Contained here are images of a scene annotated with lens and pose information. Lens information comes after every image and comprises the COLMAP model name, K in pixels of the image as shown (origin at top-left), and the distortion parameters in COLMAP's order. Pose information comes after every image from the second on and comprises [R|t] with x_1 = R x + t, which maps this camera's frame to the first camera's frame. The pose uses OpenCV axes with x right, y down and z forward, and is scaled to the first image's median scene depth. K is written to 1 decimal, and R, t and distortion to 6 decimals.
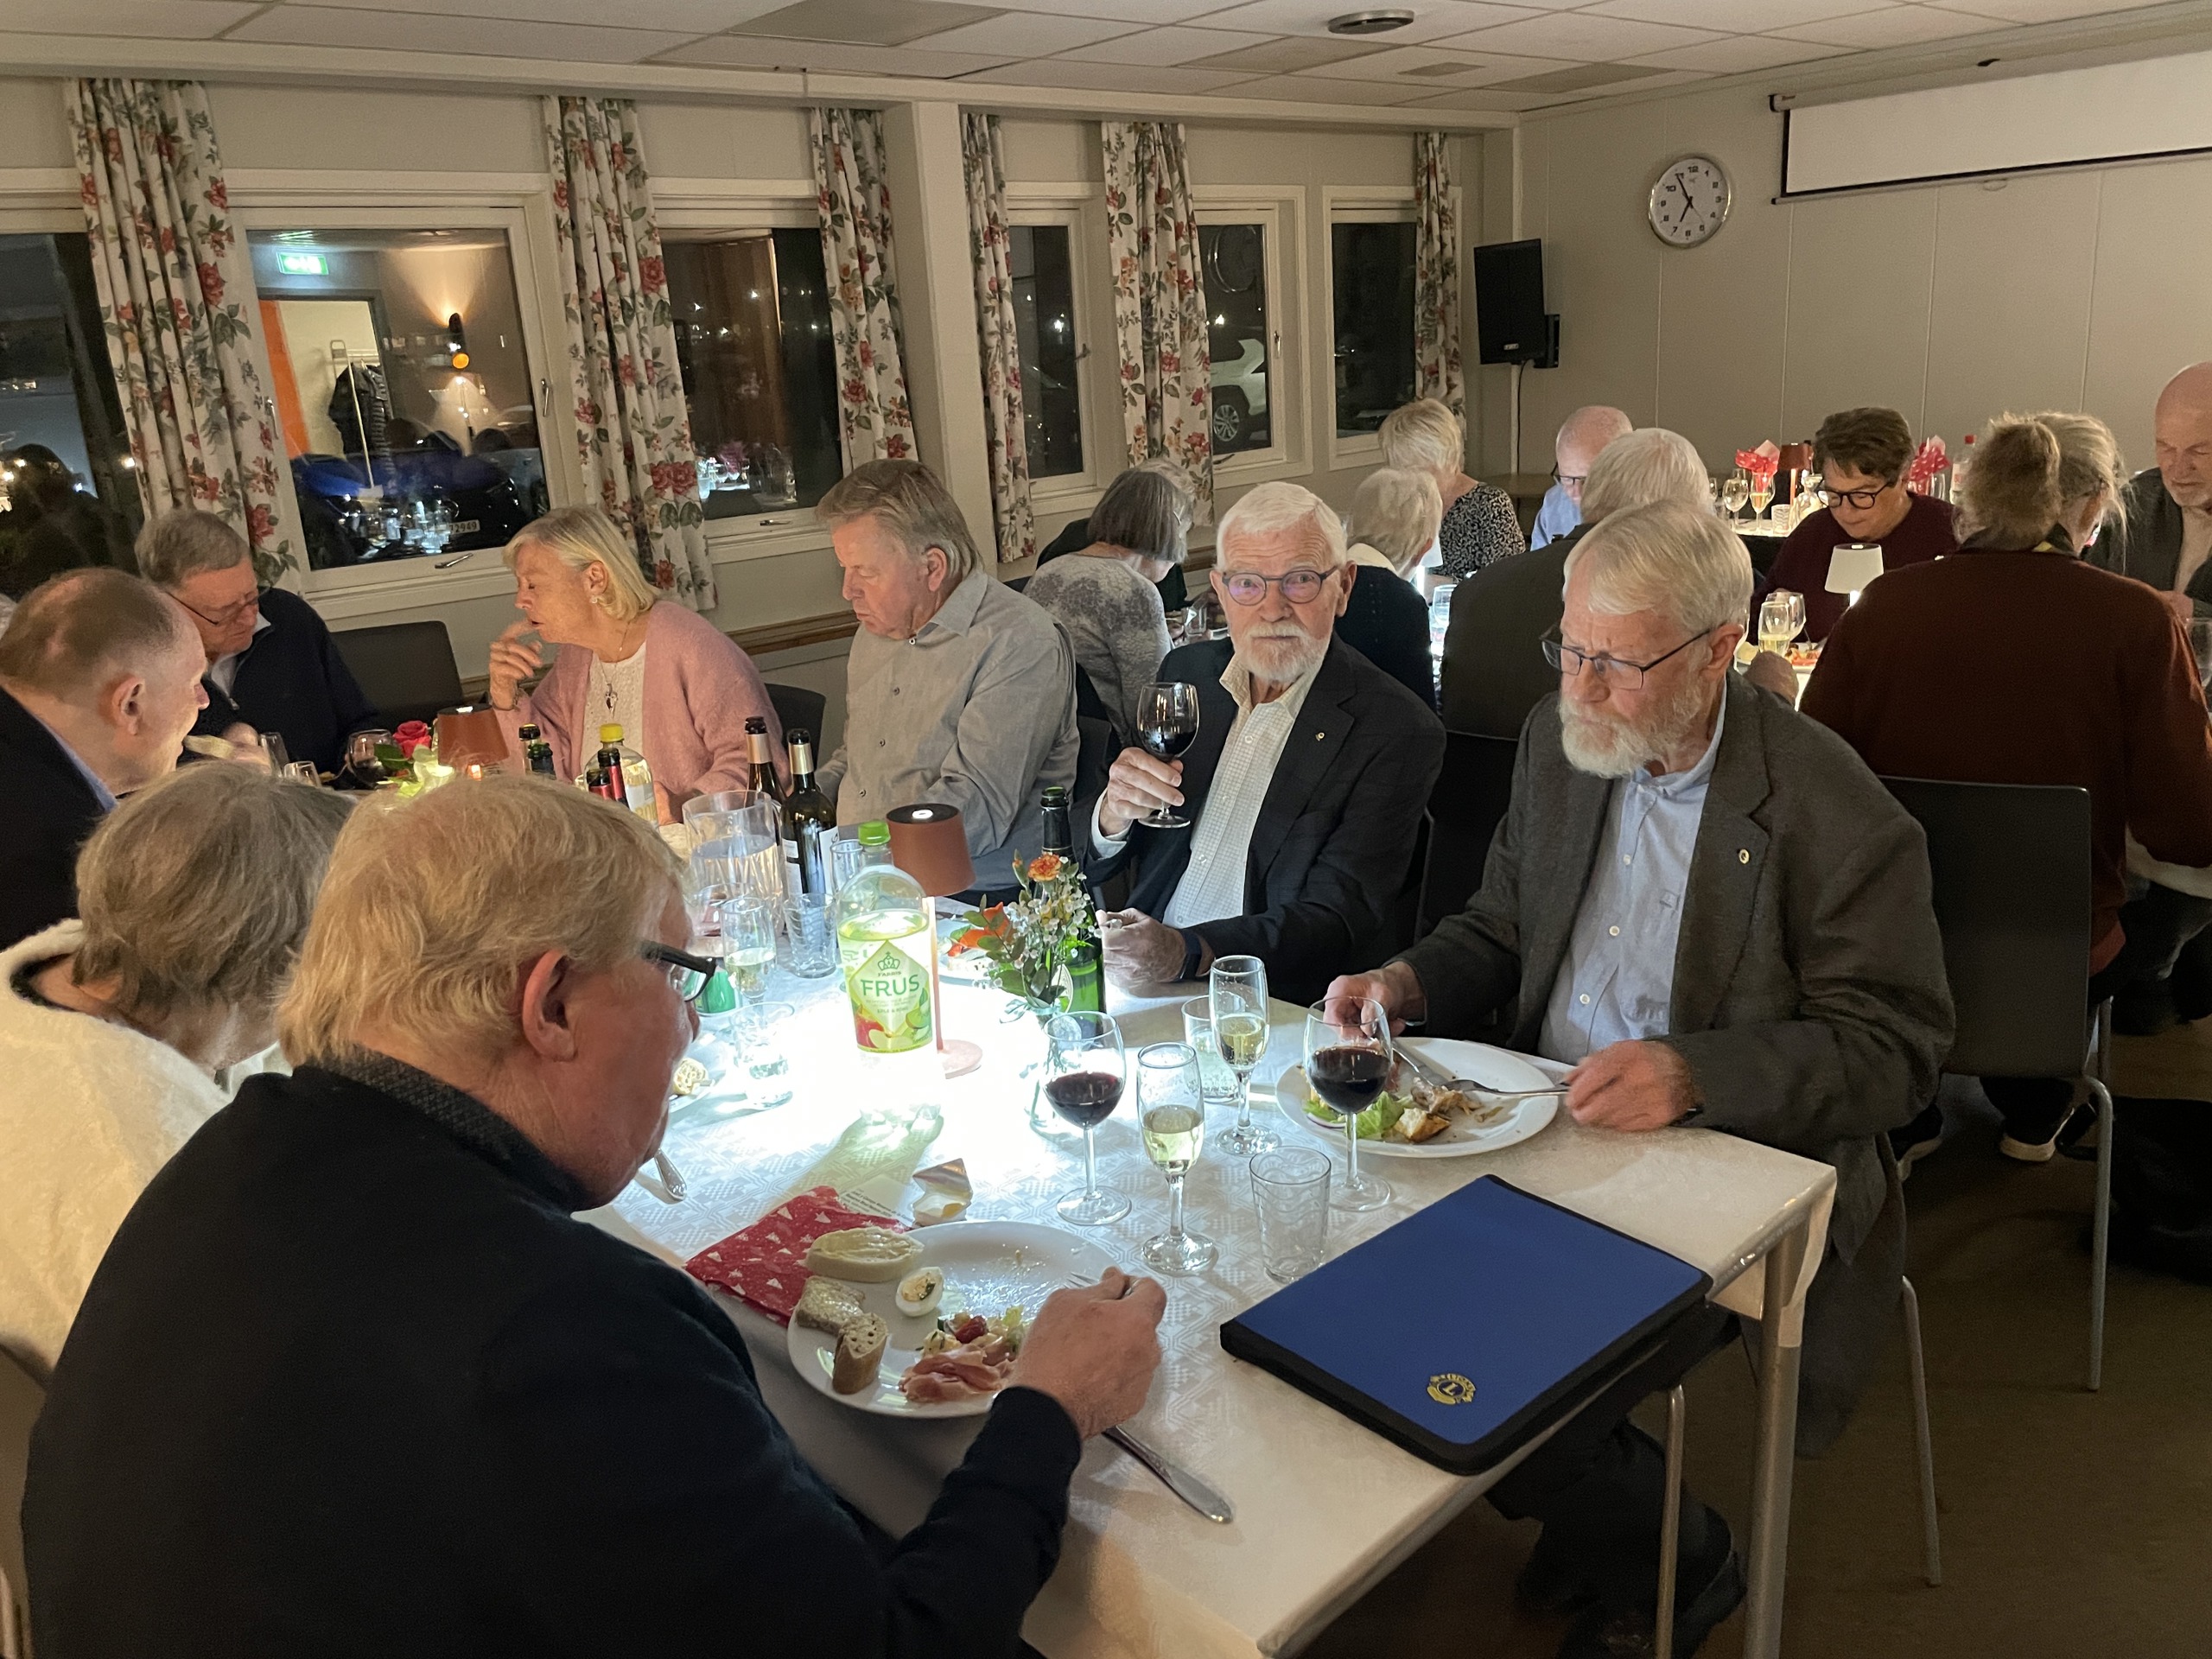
lens RADIAL K [[1713.3, 0, 1109.3], [0, 1713.3, 805.5], [0, 0, 1]] dist [0.082688, -0.111449]
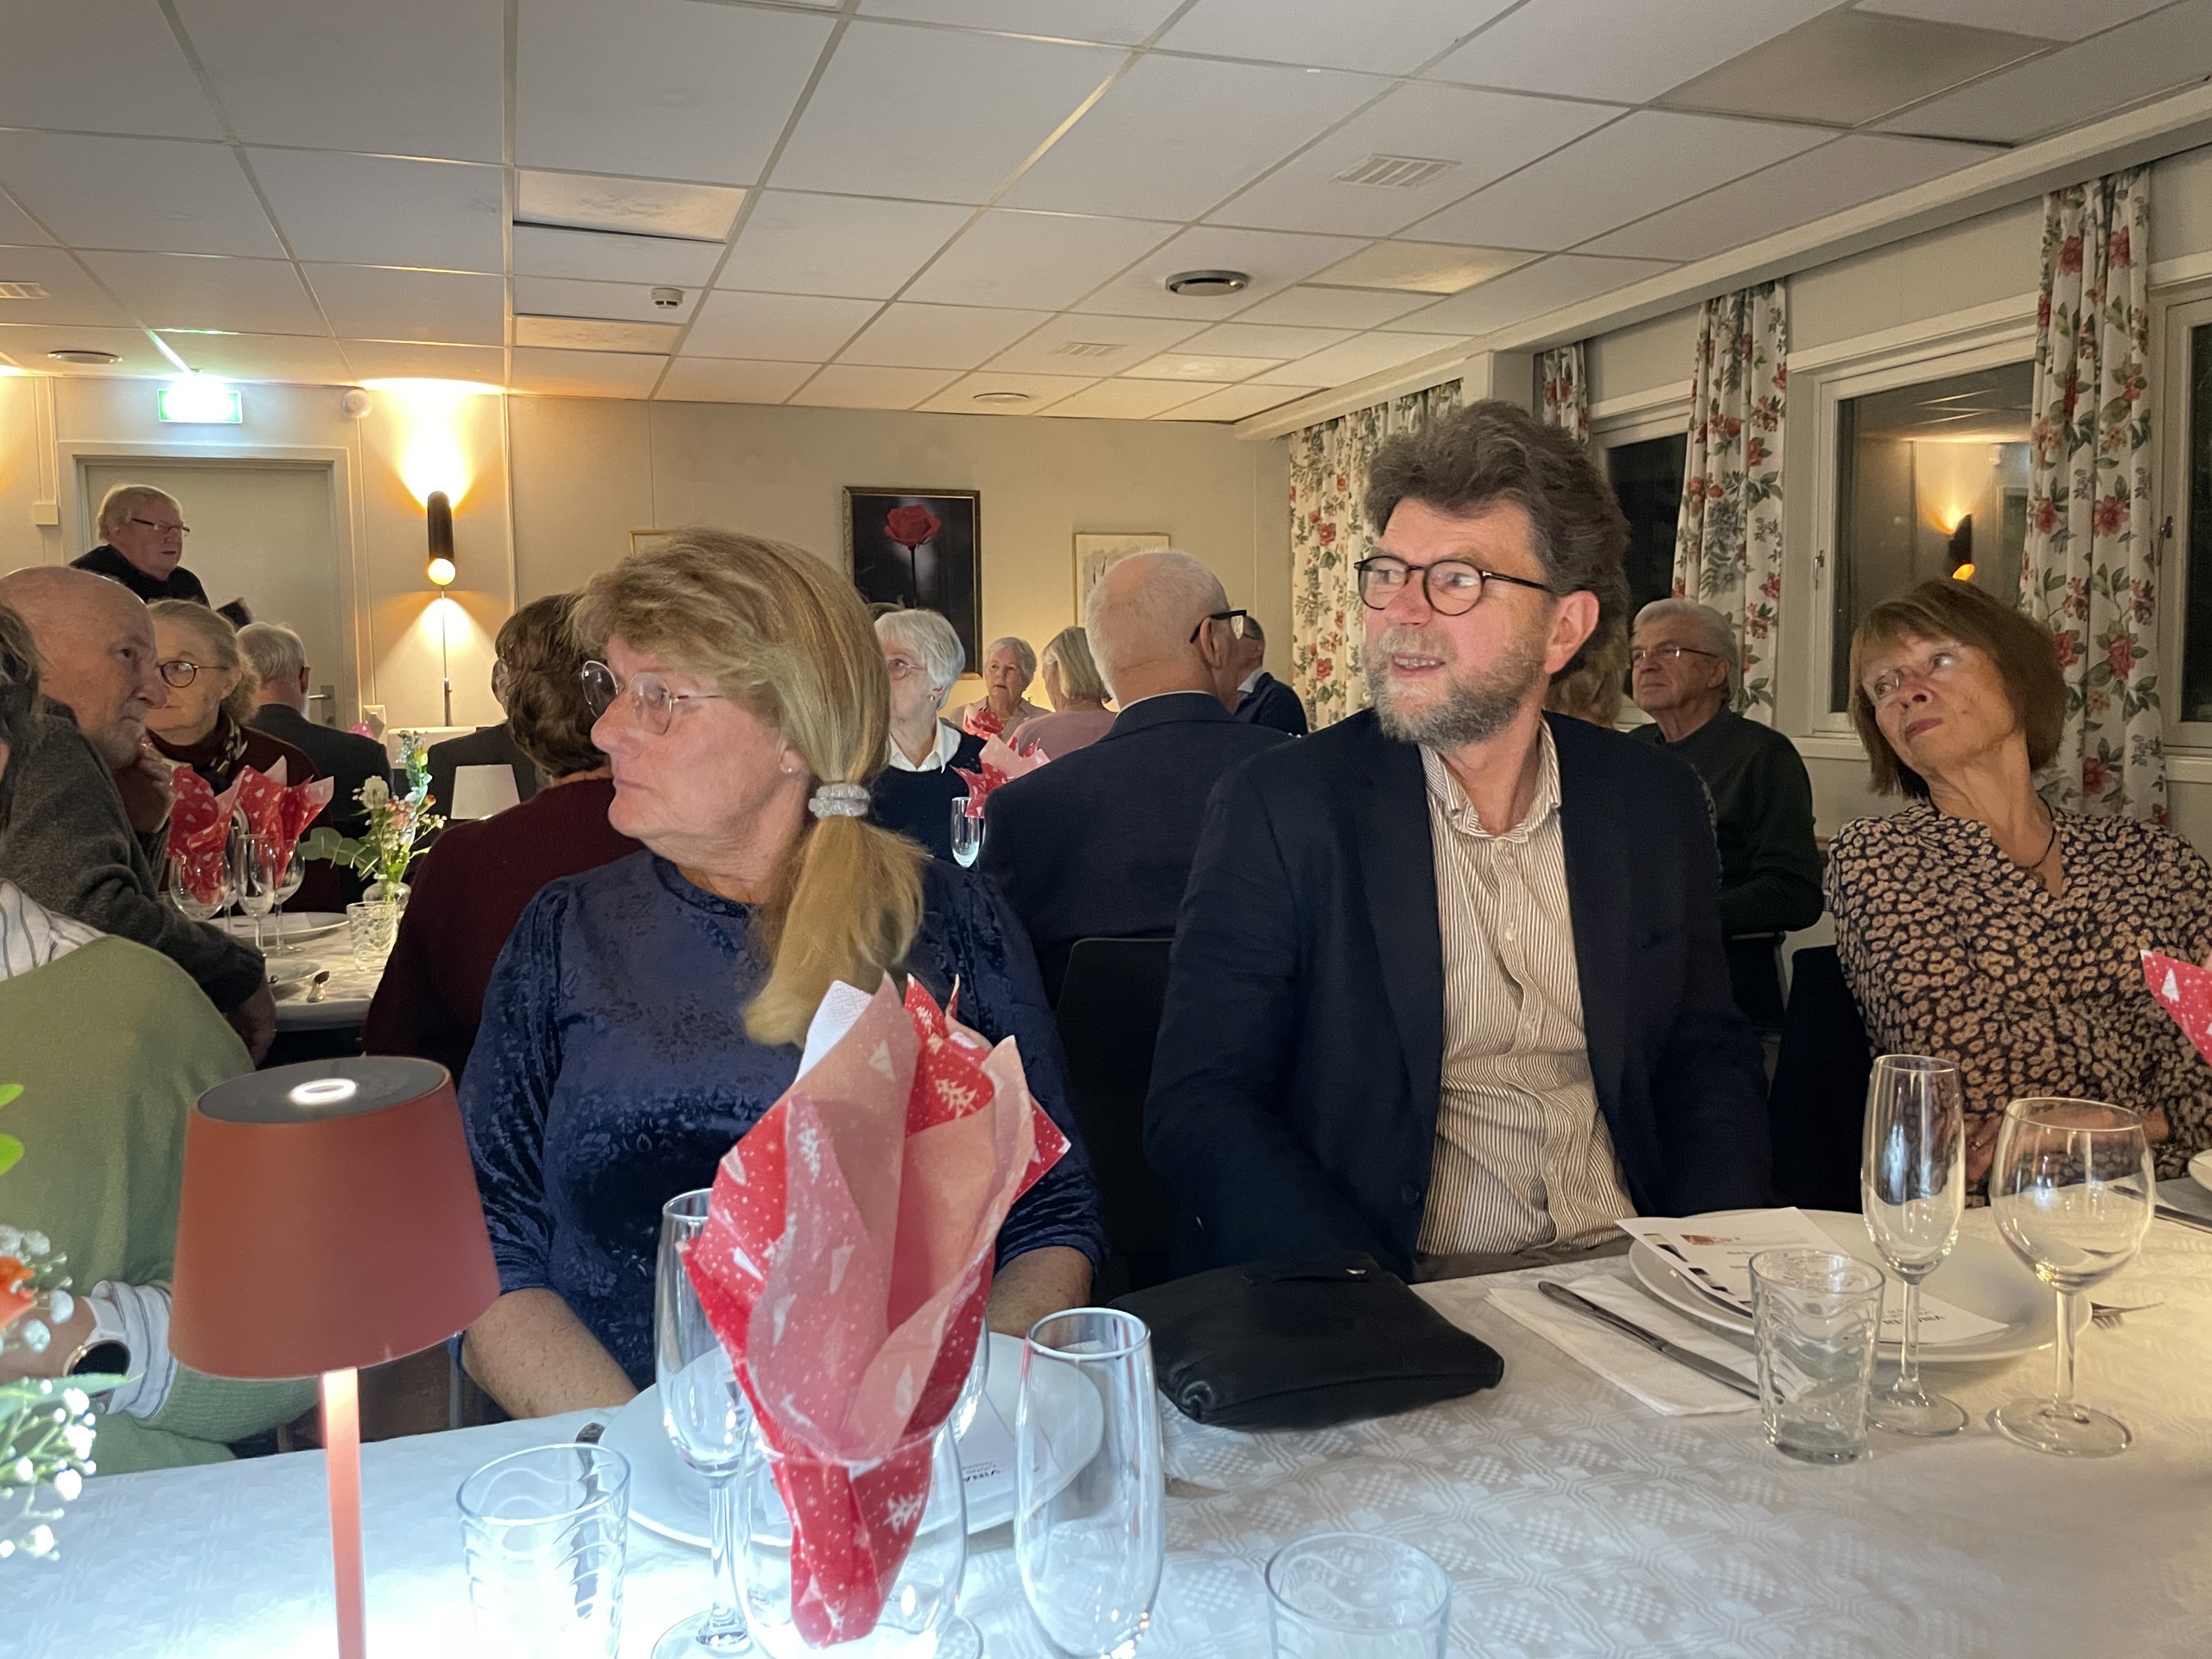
lens RADIAL K [[1713.3, 0, 1109.3], [0, 1713.3, 805.5], [0, 0, 1]] dist [0.082688, -0.111449]
pose [[-0.395209, 0.138434, -0.908100, 0.652292], [-0.205660, 0.950150, 0.234348, -0.228835], [0.895273, 0.279377, -0.347037, 0.949887]]
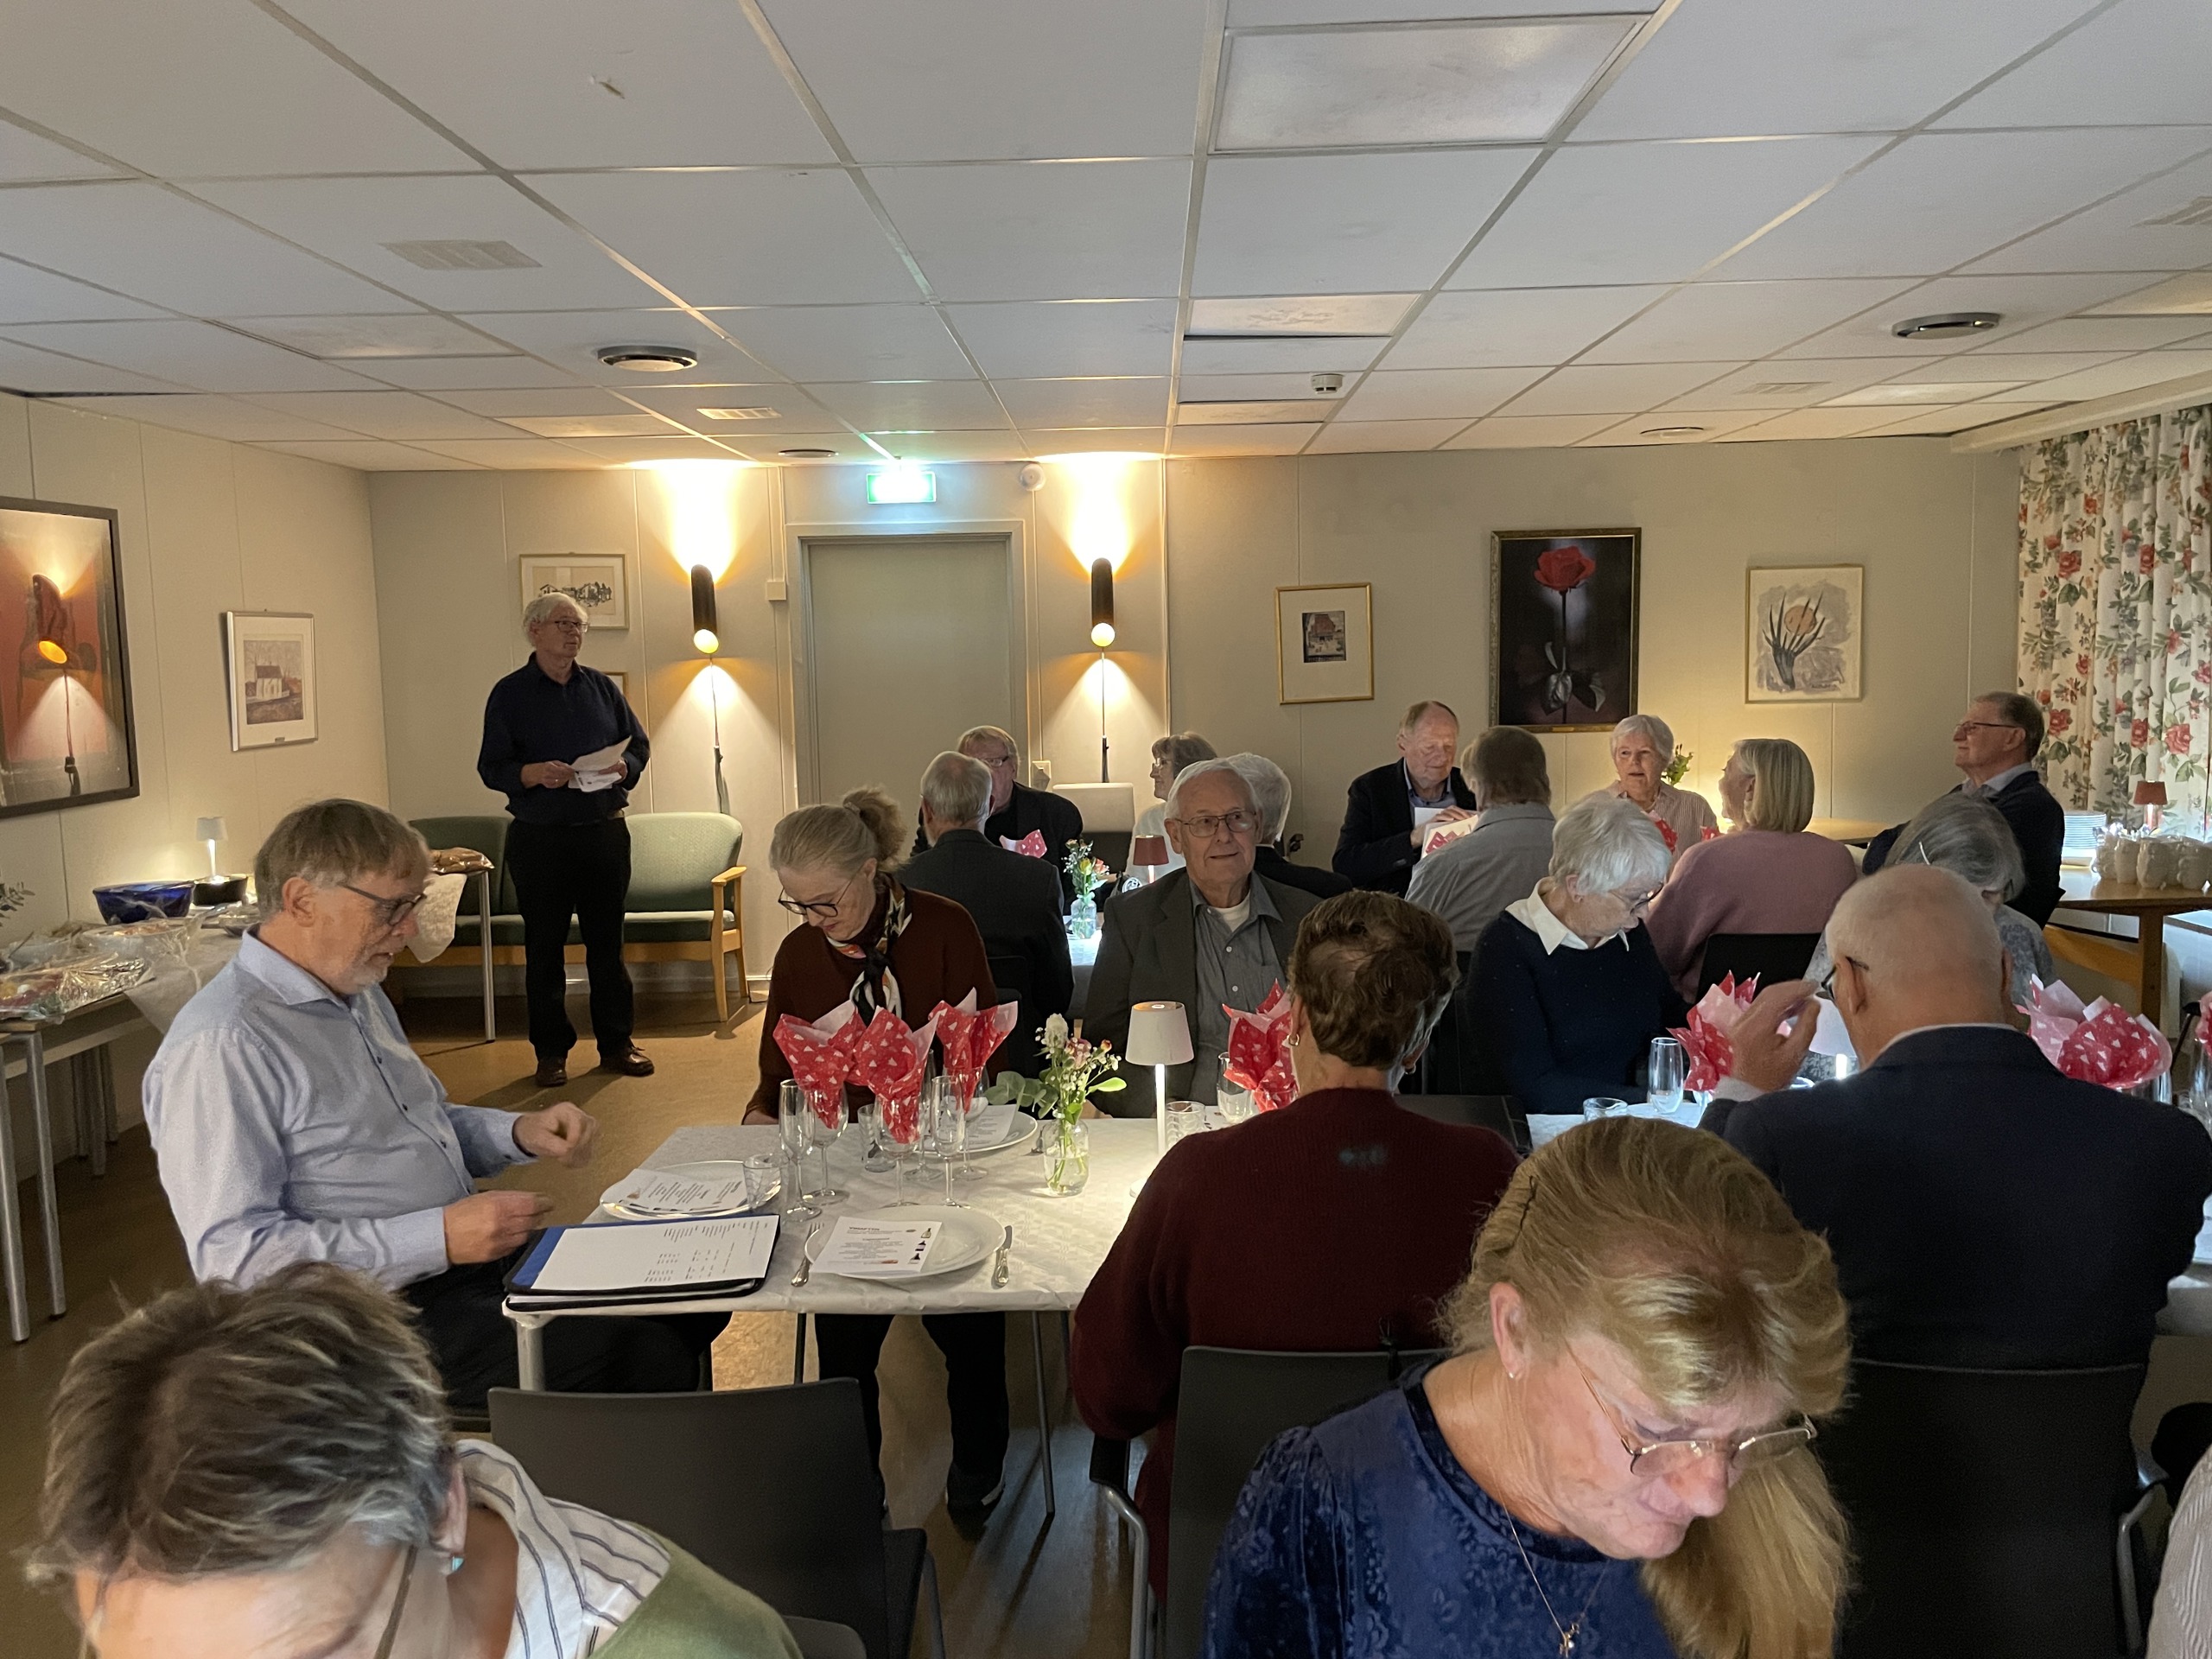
lens RADIAL K [[1692.5, 0, 1105.6], [0, 1692.5, 813.4], [0, 0, 1]] dist [0.081753, -0.115764]
pose [[-0.690853, 0.147610, -0.707767, 0.607187], [-0.127507, 0.938717, 0.320237, -0.285837], [0.711663, 0.311482, -0.629694, 0.883731]]
